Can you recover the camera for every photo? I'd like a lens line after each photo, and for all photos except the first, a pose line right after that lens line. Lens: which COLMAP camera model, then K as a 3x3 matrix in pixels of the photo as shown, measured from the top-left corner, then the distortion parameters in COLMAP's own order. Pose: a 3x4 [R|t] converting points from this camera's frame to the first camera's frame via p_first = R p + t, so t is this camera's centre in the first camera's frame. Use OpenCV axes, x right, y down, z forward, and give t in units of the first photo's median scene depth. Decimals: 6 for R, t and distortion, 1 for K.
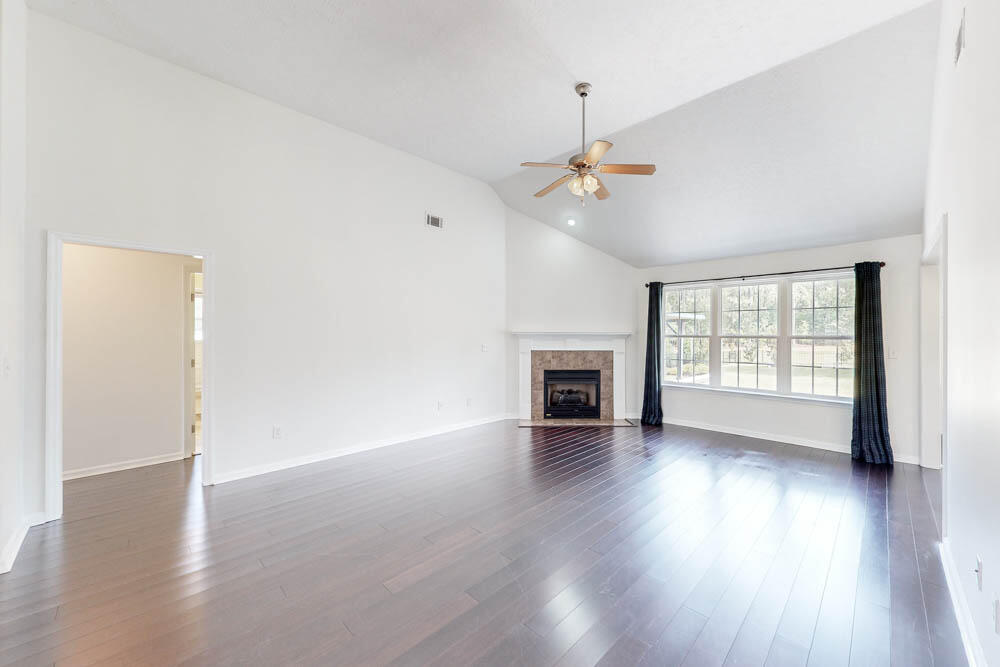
lens RADIAL K [[379.5, 0, 502.8], [0, 379.5, 332.4], [0, 0, 1]] dist [0.002413, 0.000158]
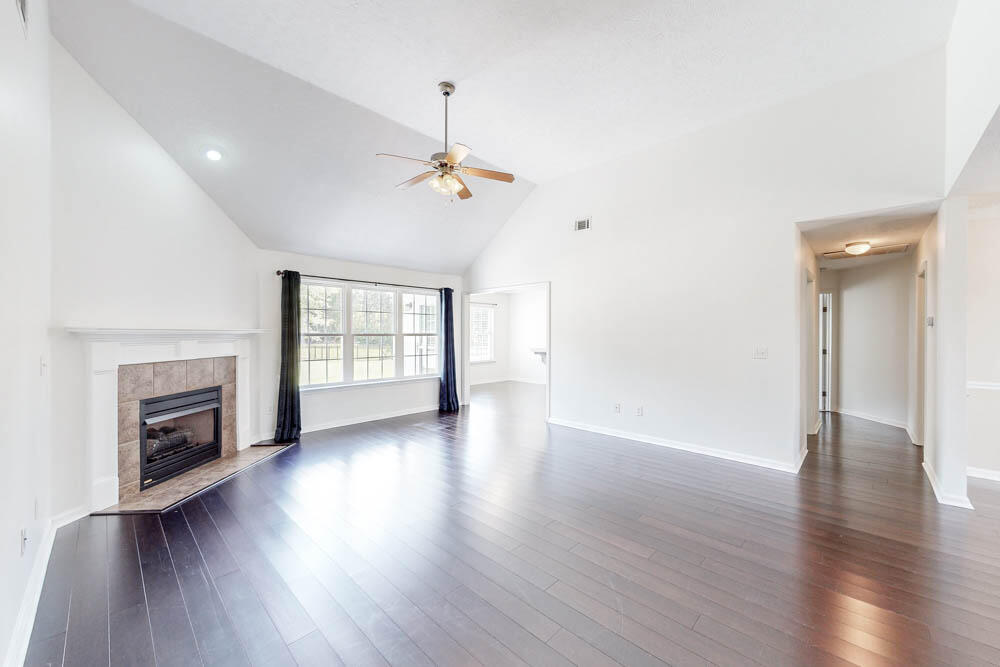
lens RADIAL K [[379.5, 0, 537.2], [0, 379.5, 335.0], [0, 0, 1]] dist [0.002413, 0.000158]
pose [[-0.061793, -0.006531, 0.998068, -0.458518], [-0.000247, 0.999979, 0.006528, 0.004443], [-0.998089, 0.000157, -0.061794, 0.480570]]
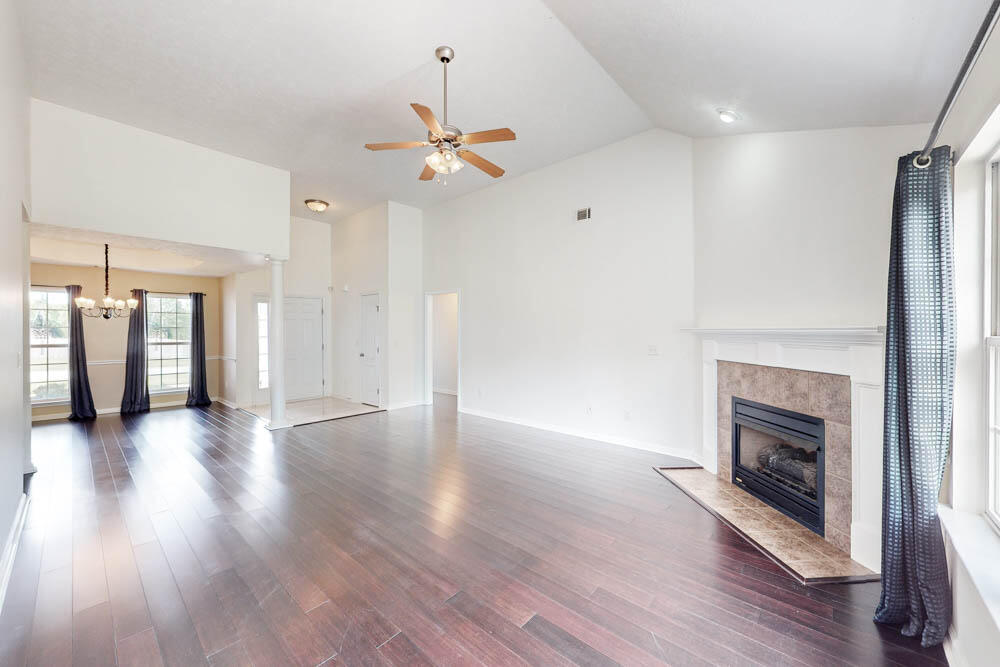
lens RADIAL K [[379.5, 0, 500.9], [0, 379.5, 331.3], [0, 0, 1]] dist [0.002413, 0.000158]
pose [[0.057404, -0.003507, -0.998345, 0.652155], [0.002187, 0.999992, -0.003387, 0.003994], [0.998349, -0.001989, 0.057411, 0.630007]]
